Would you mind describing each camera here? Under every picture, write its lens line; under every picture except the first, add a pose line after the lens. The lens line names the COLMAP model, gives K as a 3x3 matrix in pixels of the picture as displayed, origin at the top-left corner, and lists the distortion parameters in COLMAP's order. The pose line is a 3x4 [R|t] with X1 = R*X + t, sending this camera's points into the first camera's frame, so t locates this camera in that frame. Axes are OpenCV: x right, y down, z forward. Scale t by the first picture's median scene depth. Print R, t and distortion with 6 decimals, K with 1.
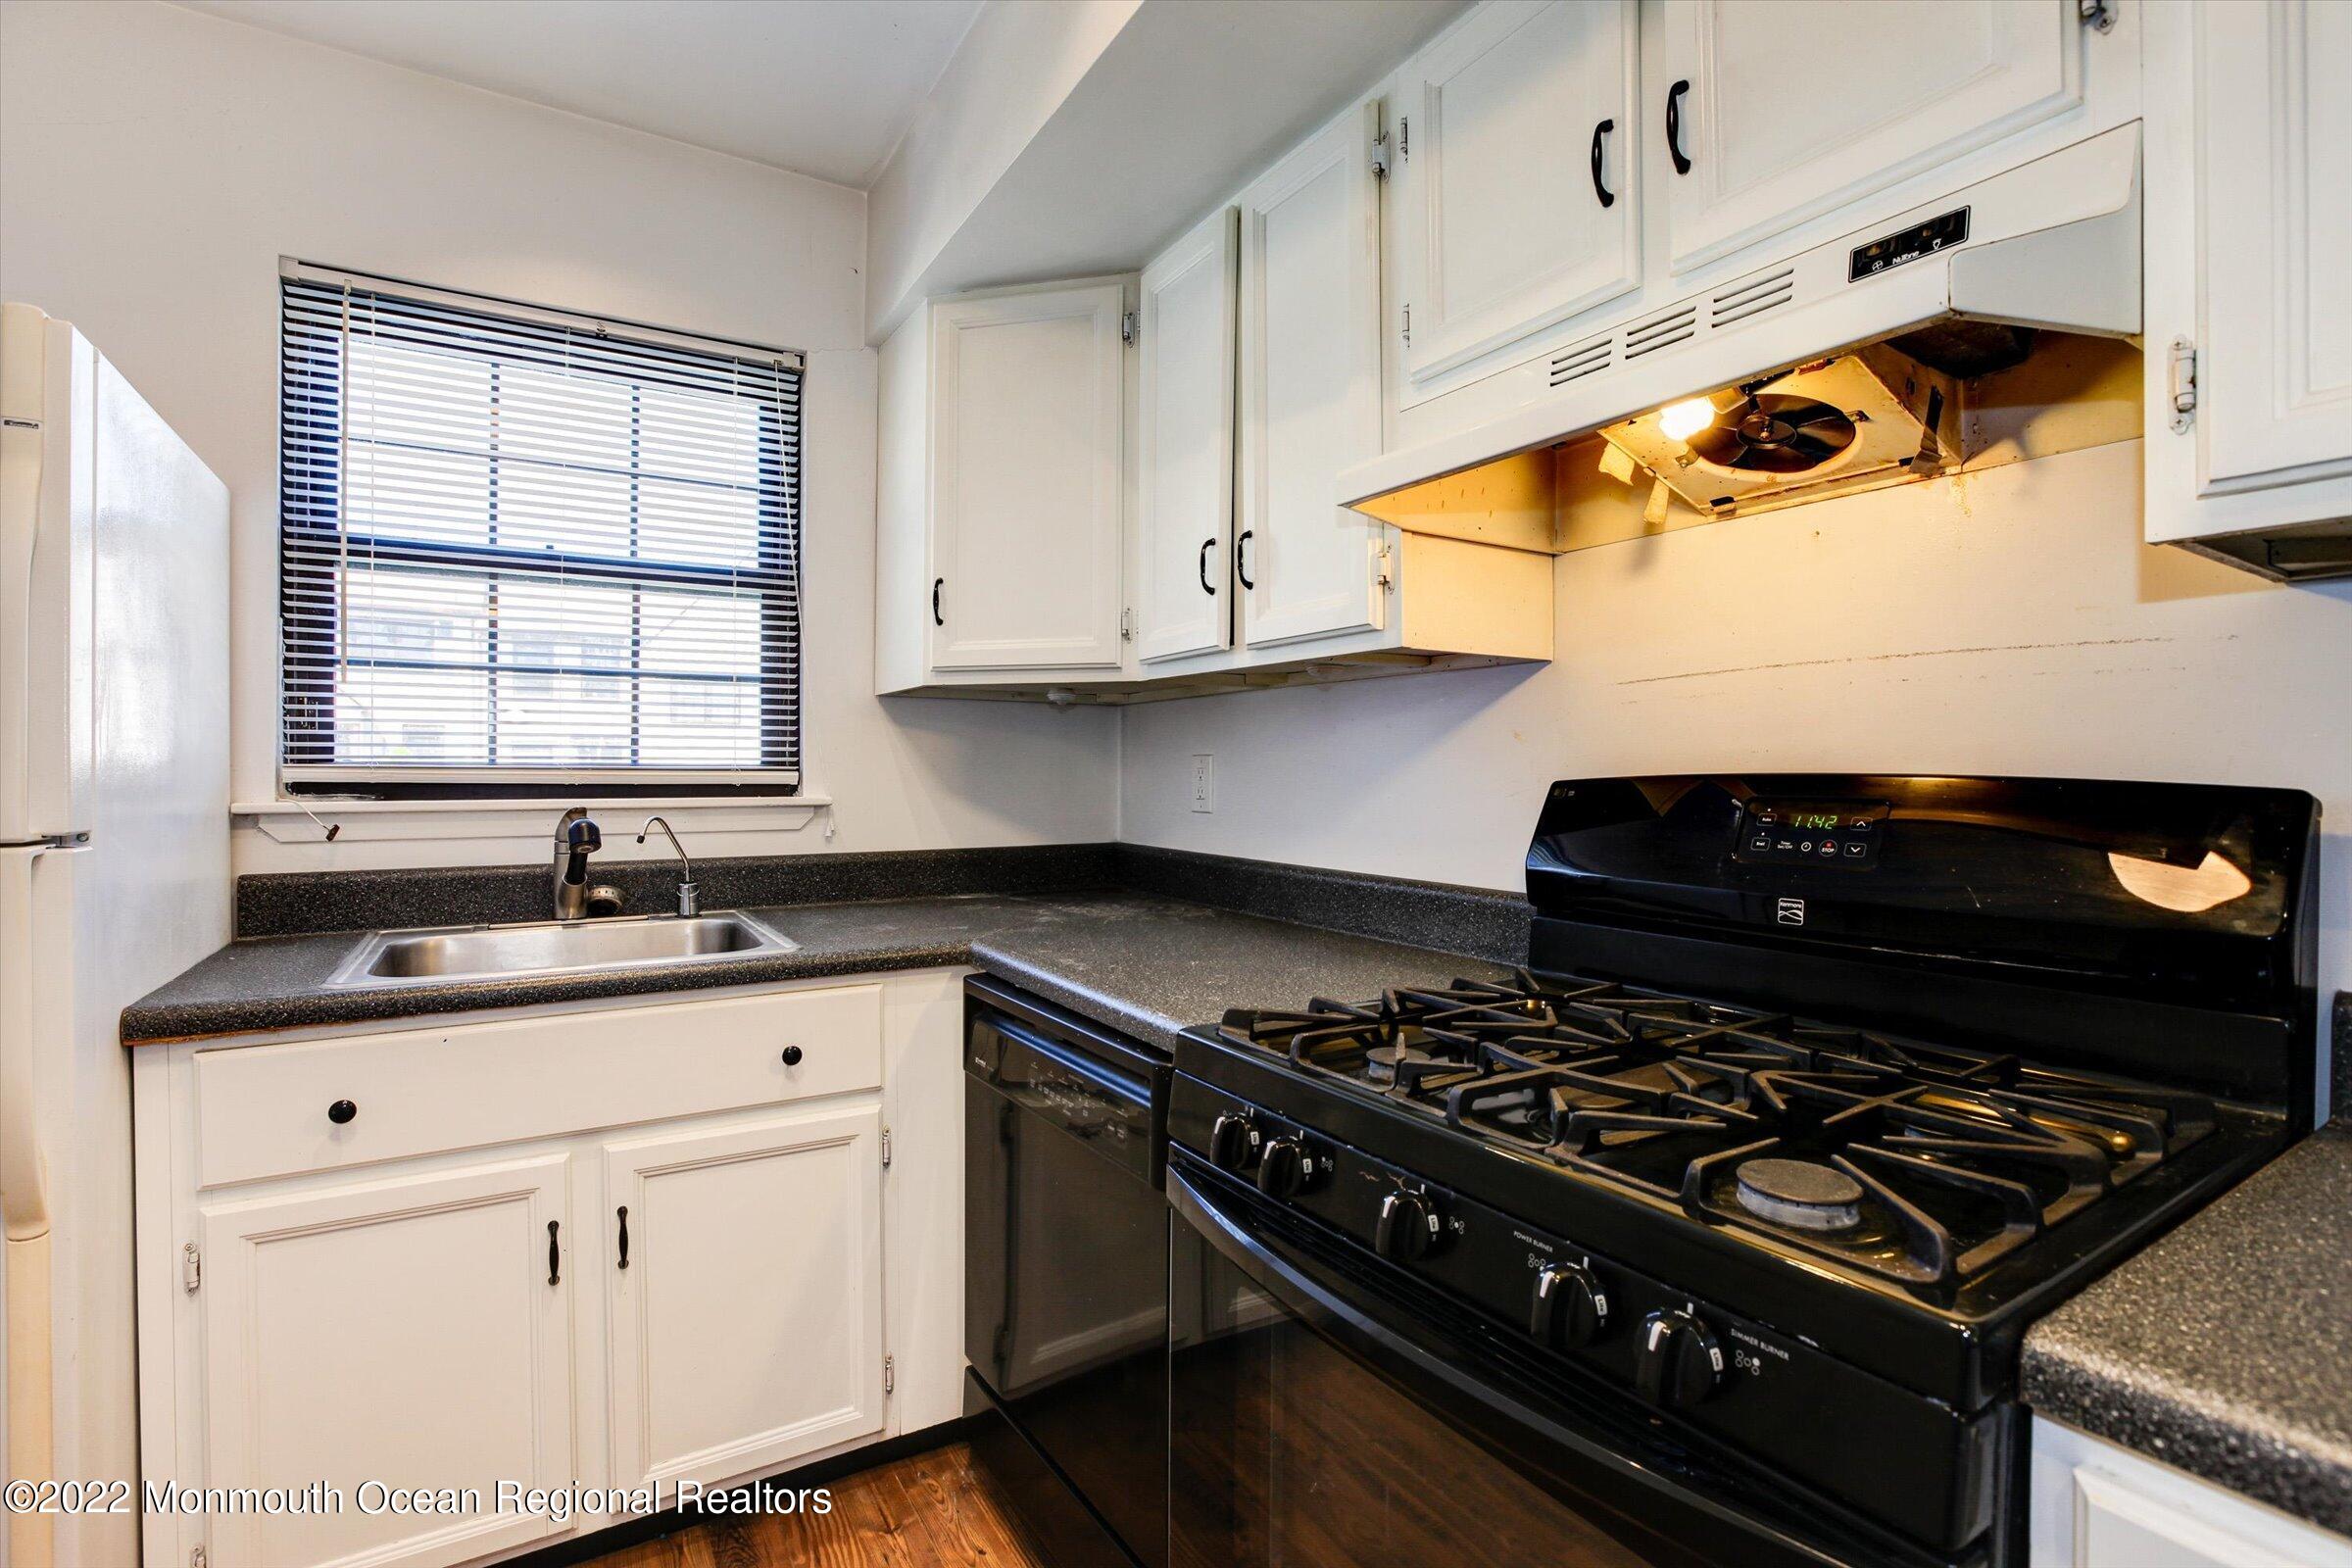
lens RADIAL K [[1079.7, 0, 1166.4], [0, 1079.7, 779.0], [0, 0, 1]] dist [-0.056911, 0.021242]
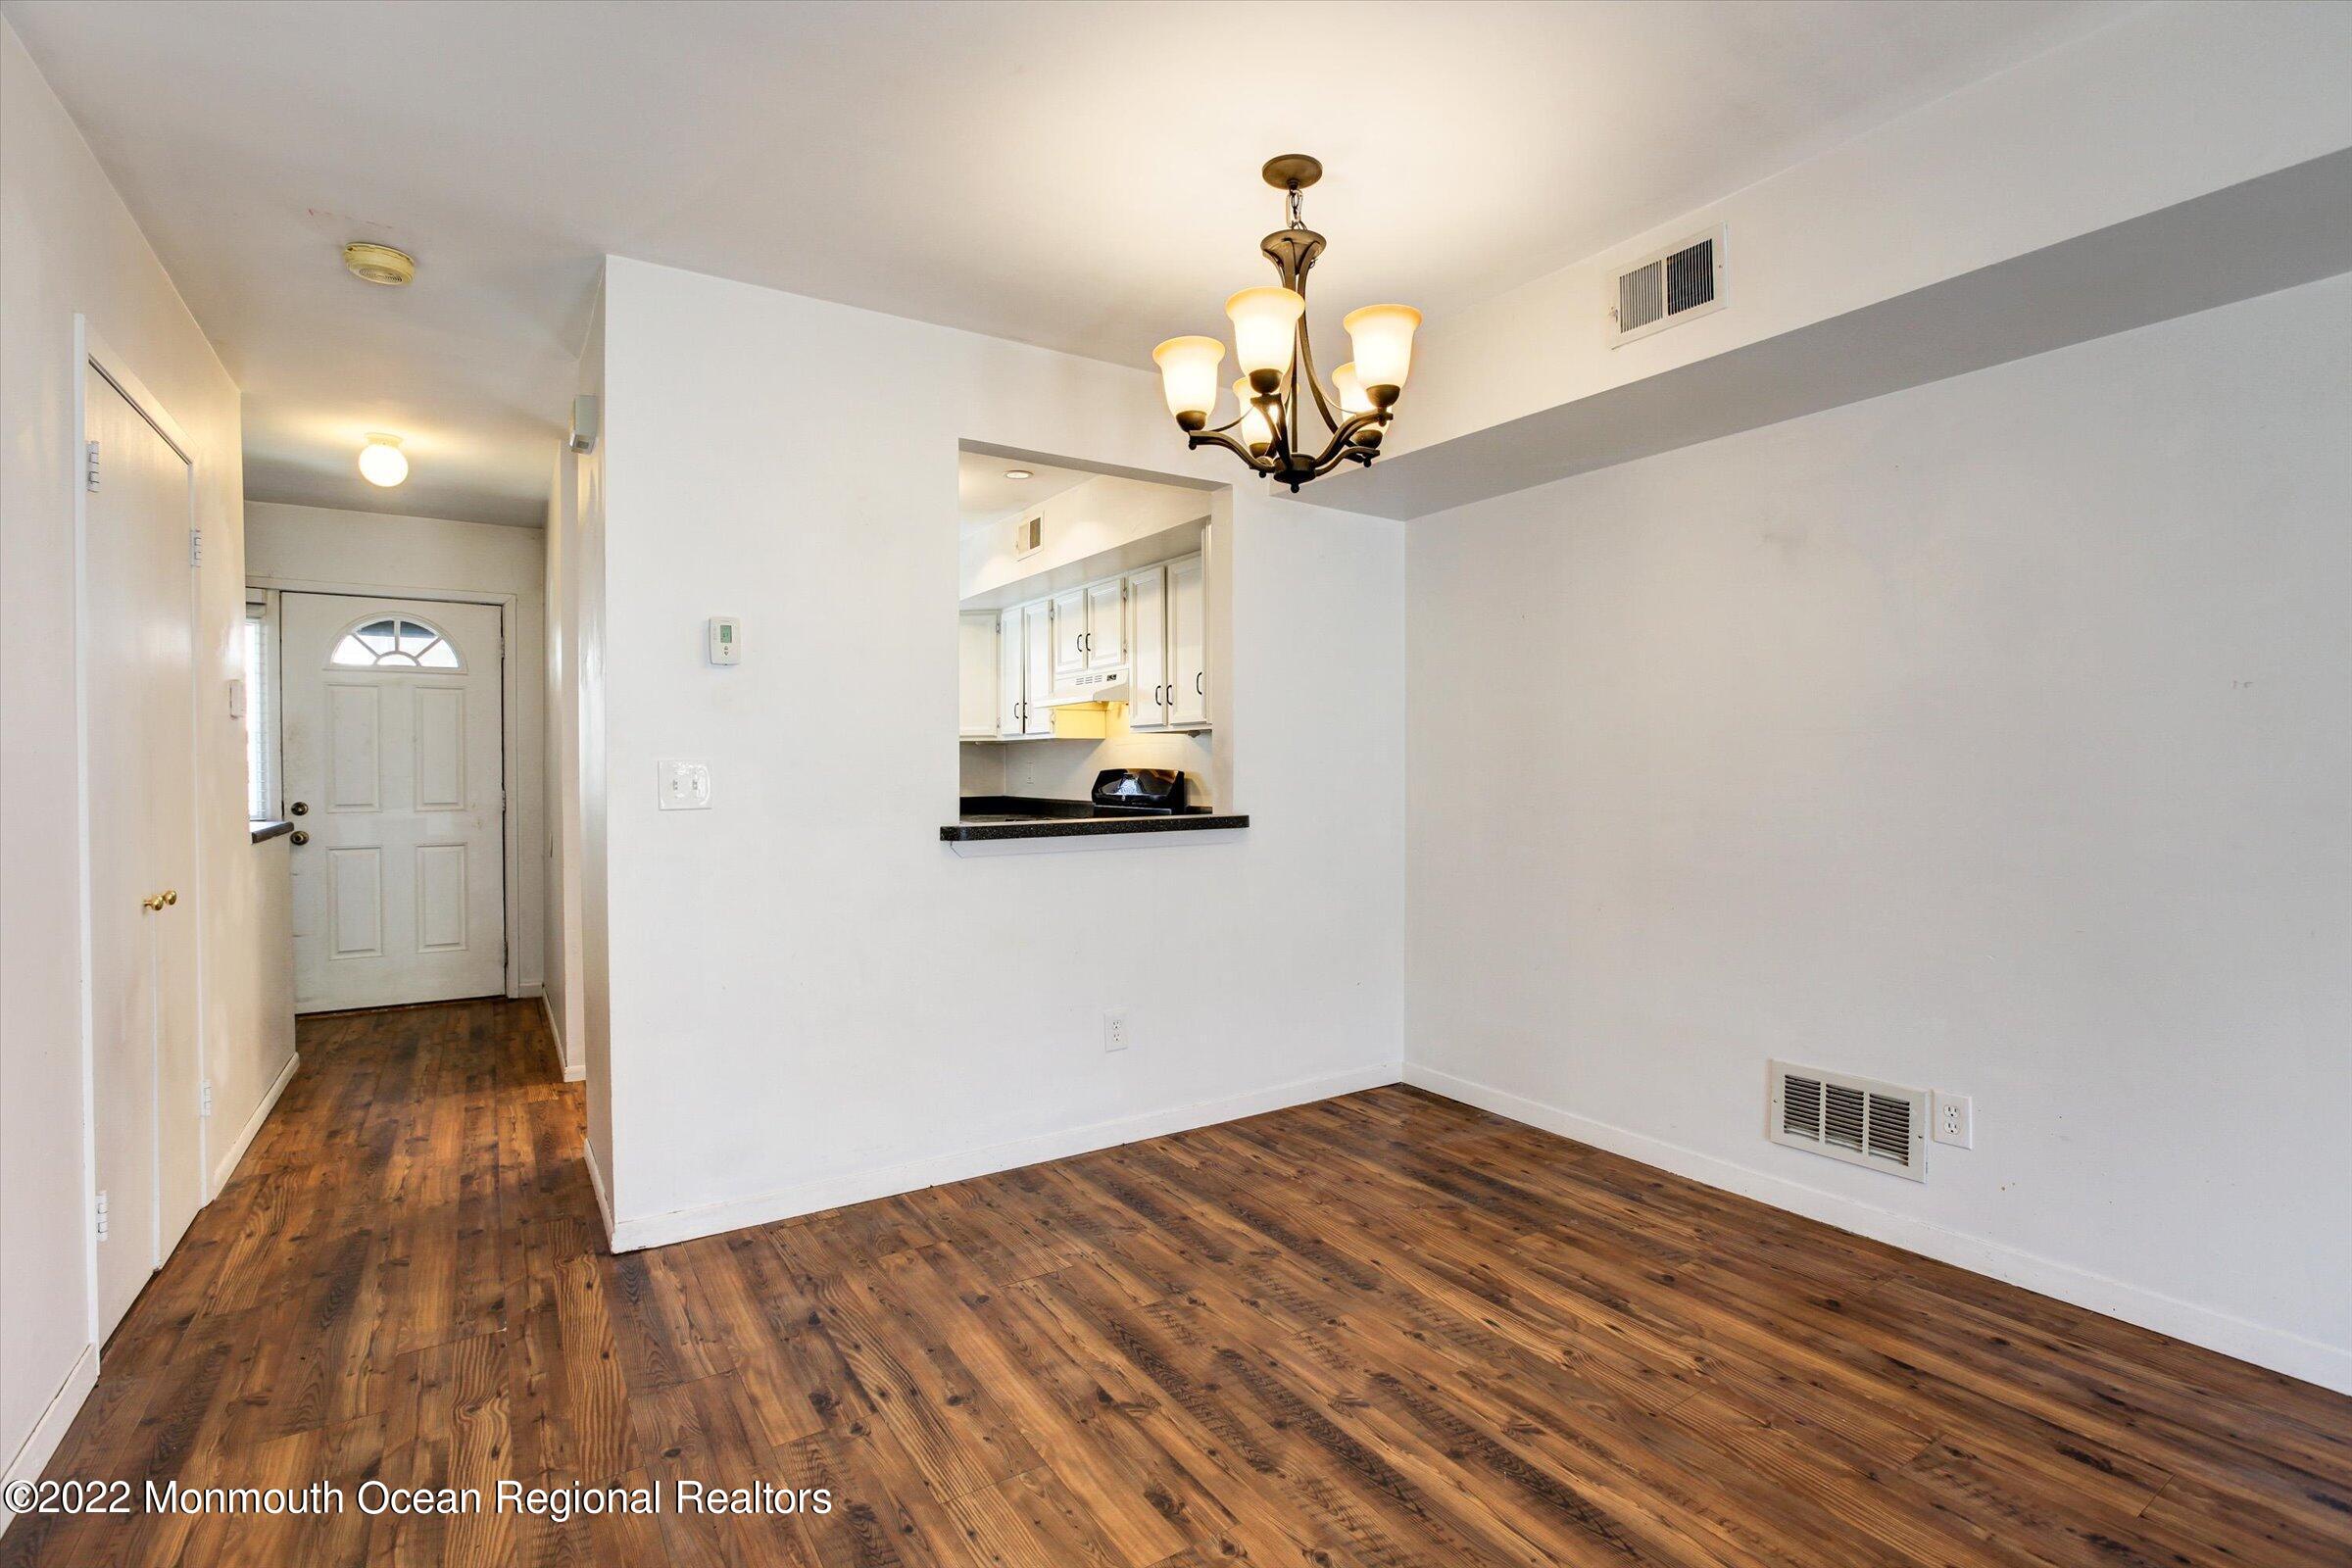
lens RADIAL K [[1079.7, 0, 1166.4], [0, 1079.7, 779.0], [0, 0, 1]] dist [-0.056911, 0.021242]
pose [[0.999610, -0.005094, 0.027444, 0.417002], [0.004998, 0.999981, 0.003574, 0.015783], [-0.027461, -0.003435, 0.999617, -2.474591]]
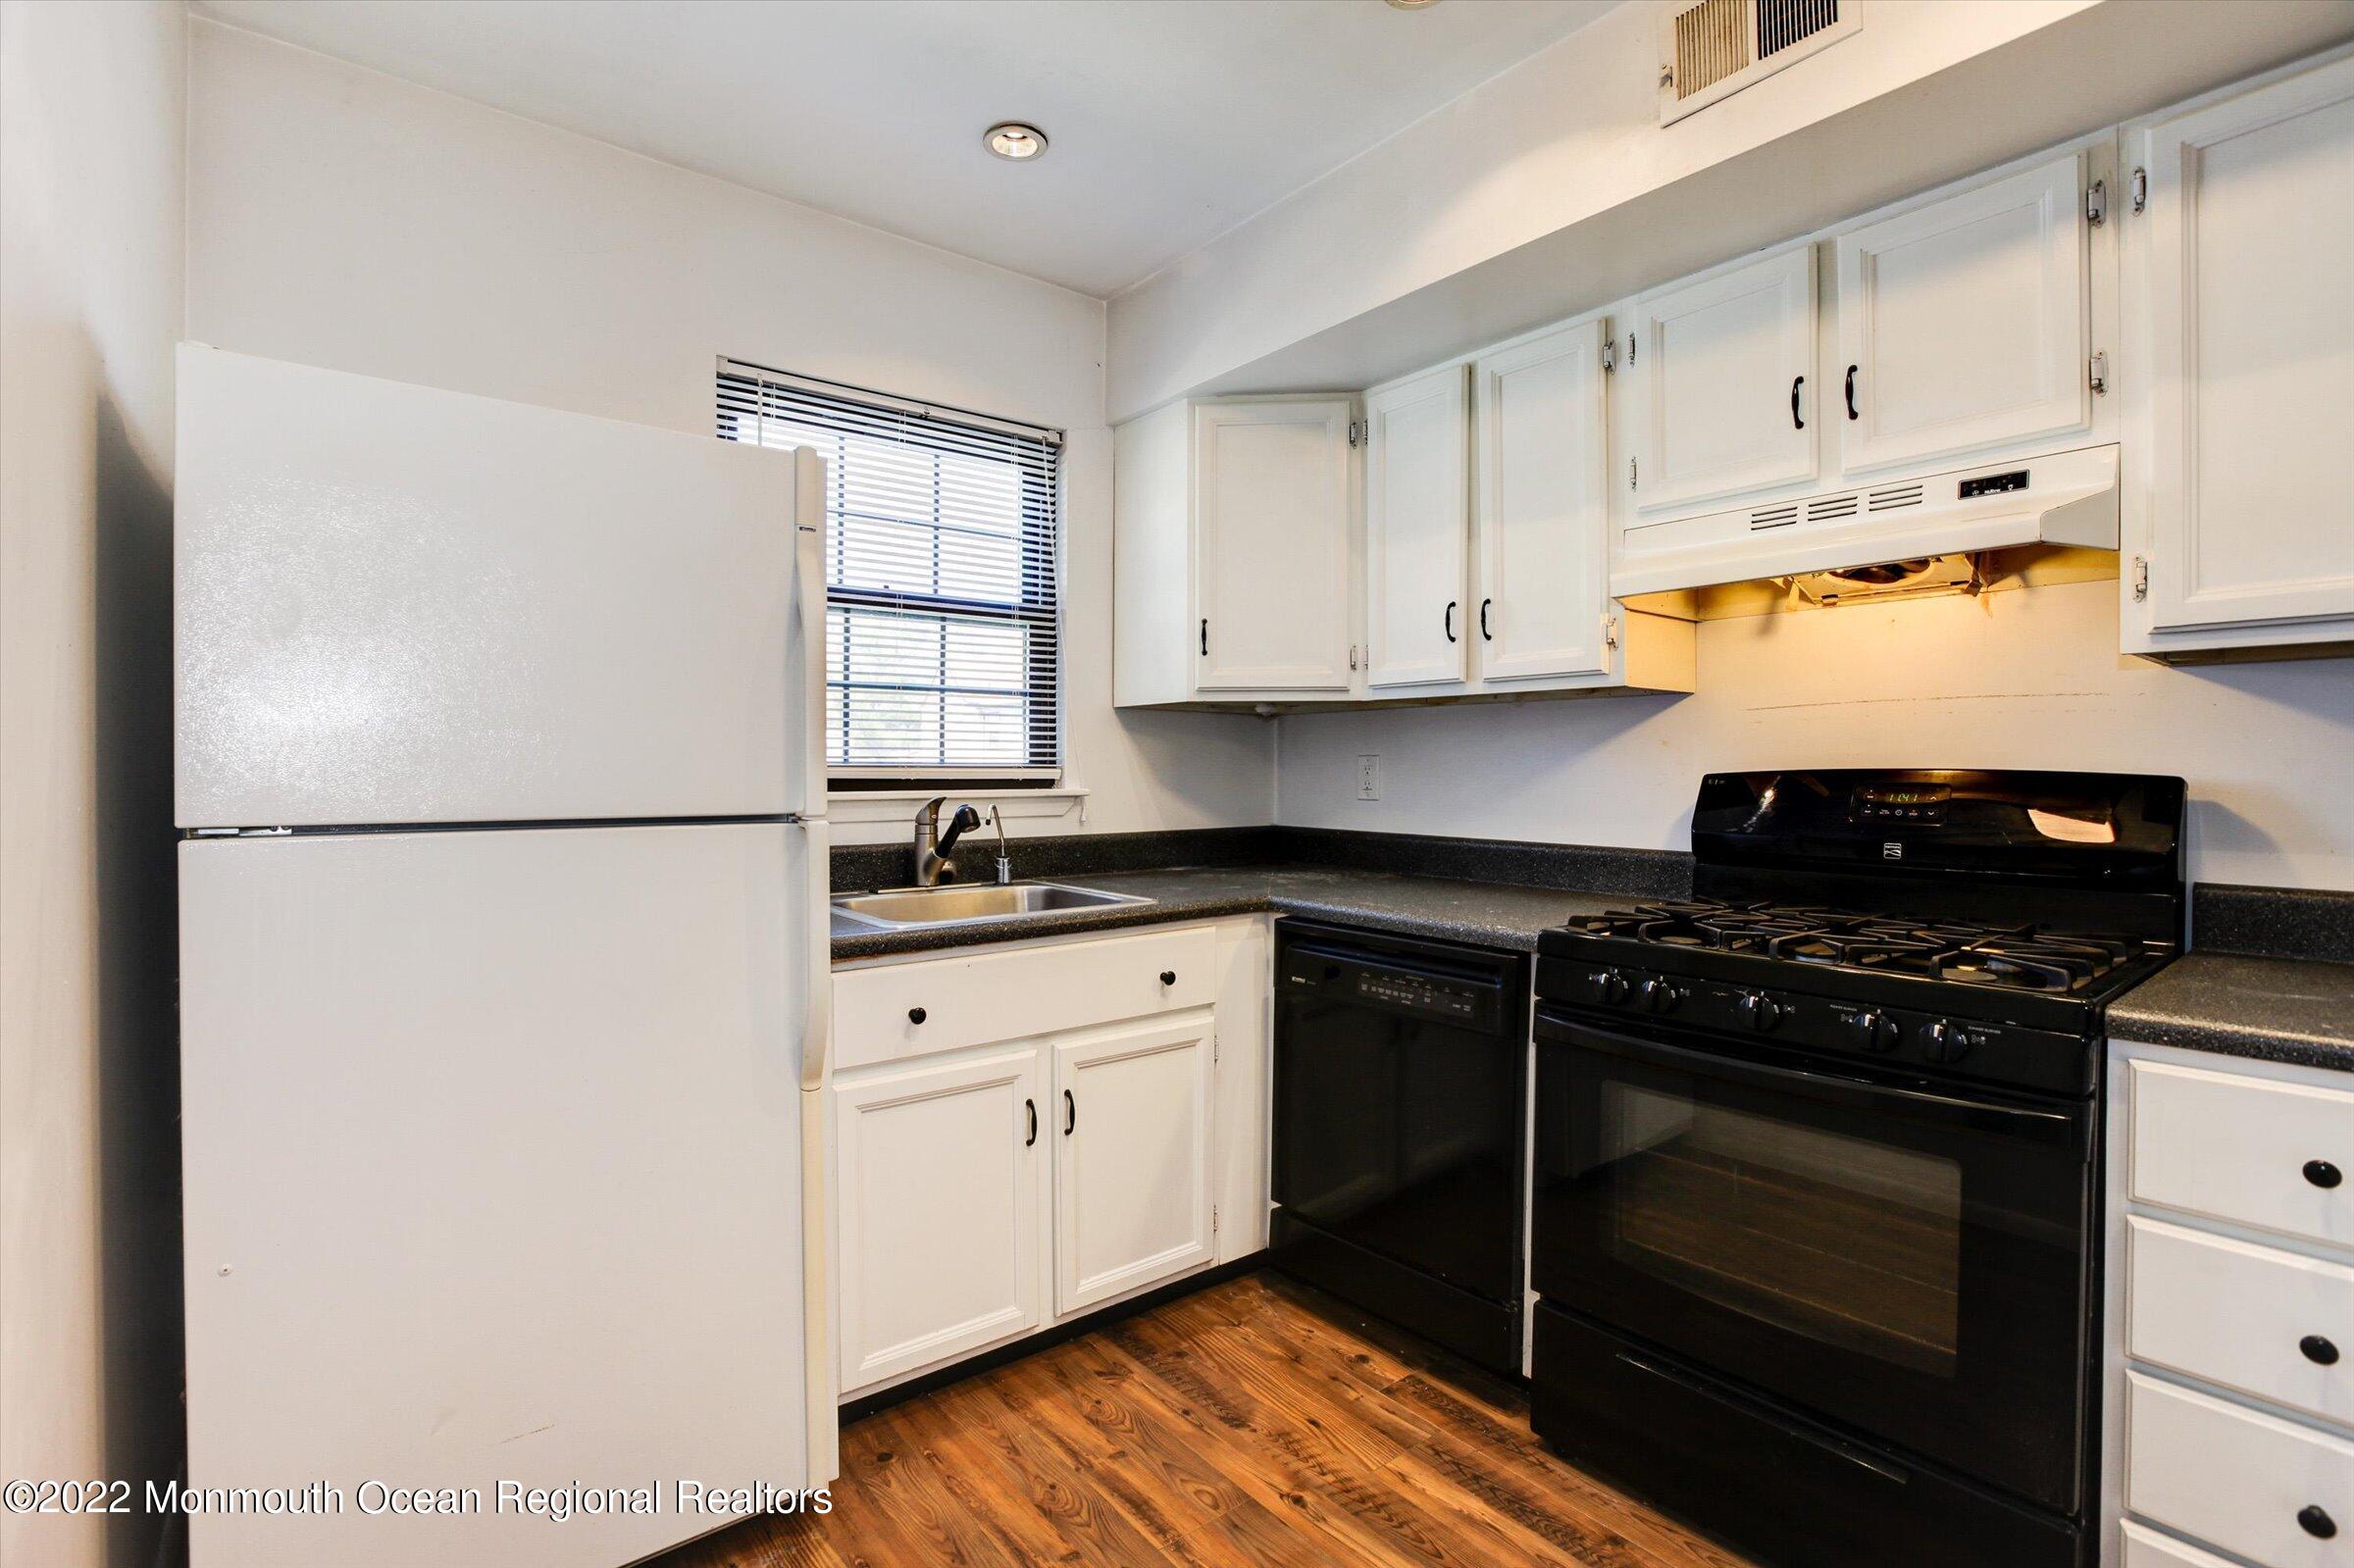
lens RADIAL K [[1080.5, 0, 1167.4], [0, 1080.5, 779.0], [0, 0, 1]] dist [-0.056911, 0.021242]
pose [[0.992883, -0.002405, 0.119069, -0.480190], [0.002039, 0.999993, 0.003190, 0.001923], [-0.119076, -0.002925, 0.992881, -0.334289]]
